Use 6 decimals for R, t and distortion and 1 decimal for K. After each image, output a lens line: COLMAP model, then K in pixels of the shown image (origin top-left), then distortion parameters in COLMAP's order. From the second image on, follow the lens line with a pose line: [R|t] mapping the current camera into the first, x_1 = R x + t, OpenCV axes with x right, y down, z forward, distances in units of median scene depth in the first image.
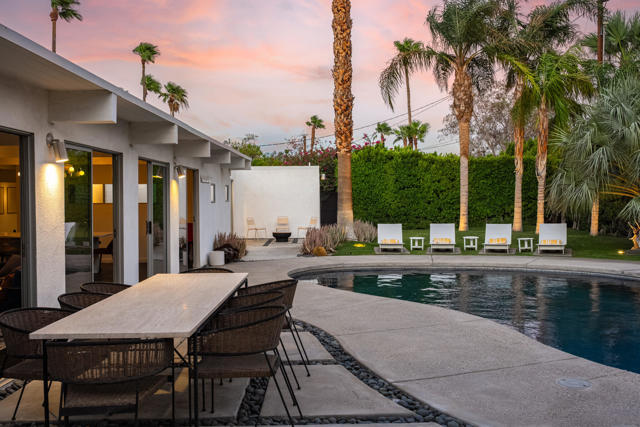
lens RADIAL K [[633.5, 0, 320.0], [0, 633.5, 213.5], [0, 0, 1]] dist [0.012259, 0.005553]
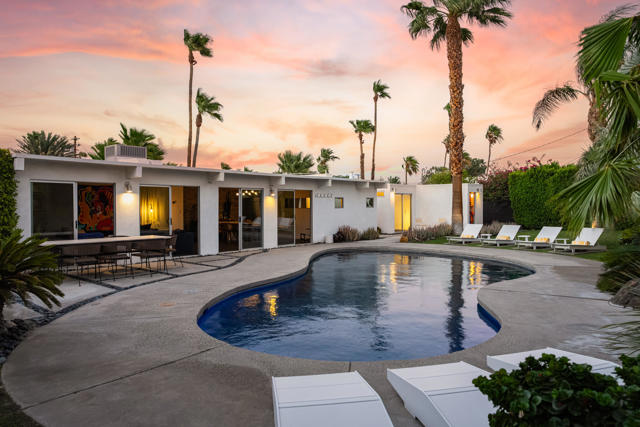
lens RADIAL K [[433.9, 0, 320.0], [0, 433.9, 213.5], [0, 0, 1]] dist [0.002183, -0.000038]
pose [[0.753621, 0.017124, -0.657086, 0.376151], [-0.019007, 0.999810, 0.004257, -0.003629], [0.657034, 0.009281, 0.753804, 0.032311]]
